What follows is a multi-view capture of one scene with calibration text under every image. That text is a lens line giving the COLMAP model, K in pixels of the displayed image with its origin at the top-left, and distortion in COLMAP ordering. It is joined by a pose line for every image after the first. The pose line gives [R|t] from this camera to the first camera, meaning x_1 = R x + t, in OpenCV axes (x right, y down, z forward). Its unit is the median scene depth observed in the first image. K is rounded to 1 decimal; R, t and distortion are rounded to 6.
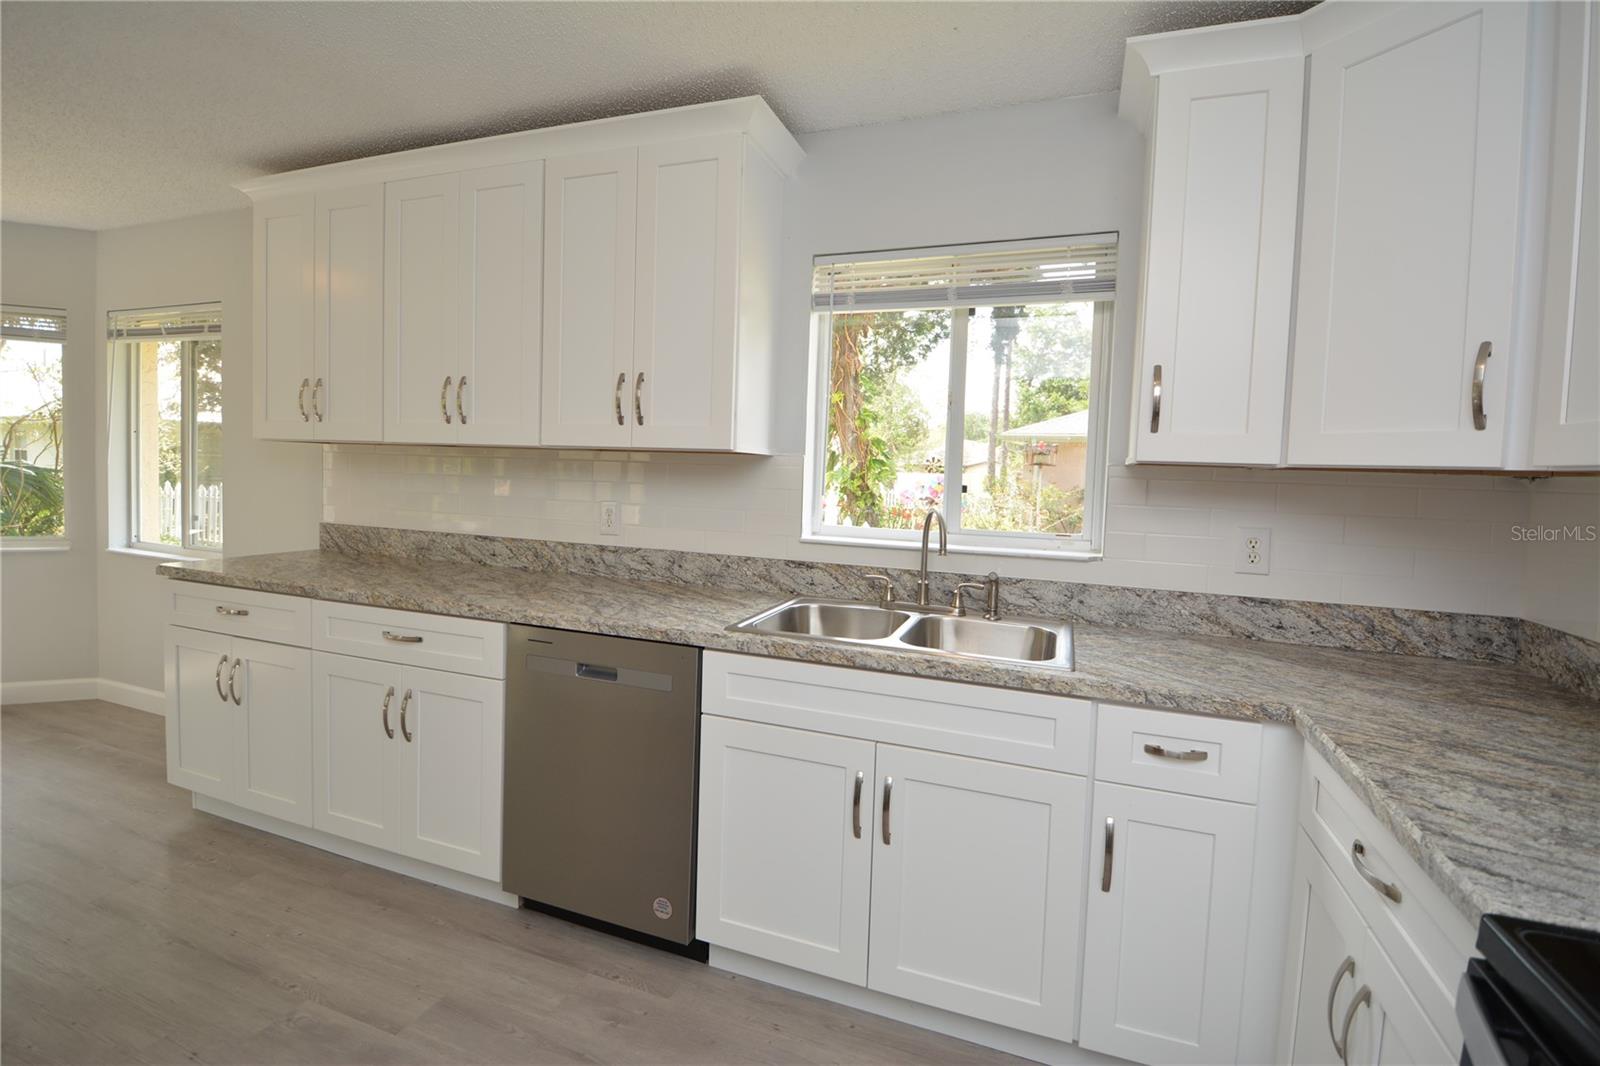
lens RADIAL K [[729.2, 0, 798.2], [0, 729.2, 505.2], [0, 0, 1]] dist [0.001410, -0.017350]
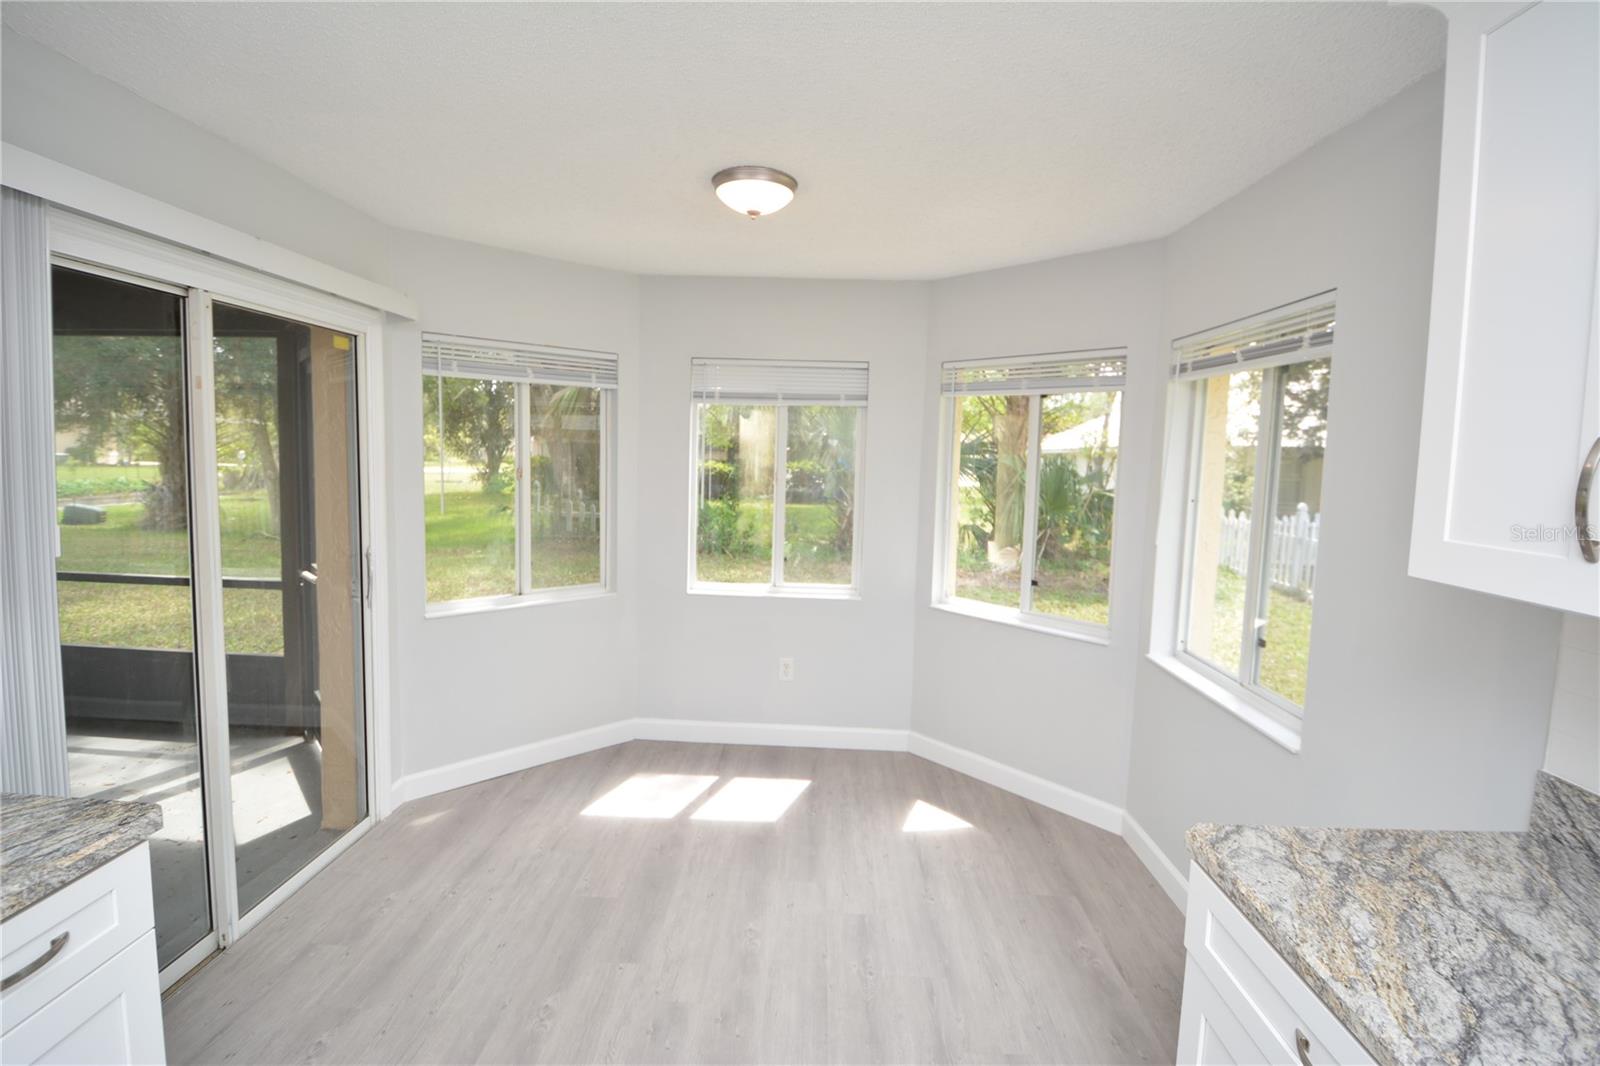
lens RADIAL K [[707.4, 0, 793.7], [0, 707.4, 509.8], [0, 0, 1]] dist [0.000741, -0.015305]
pose [[0.291546, 0.054386, -0.955009, -0.356471], [-0.059164, 0.997496, 0.038744, -0.097475], [0.954725, 0.045207, 0.294034, 0.406975]]
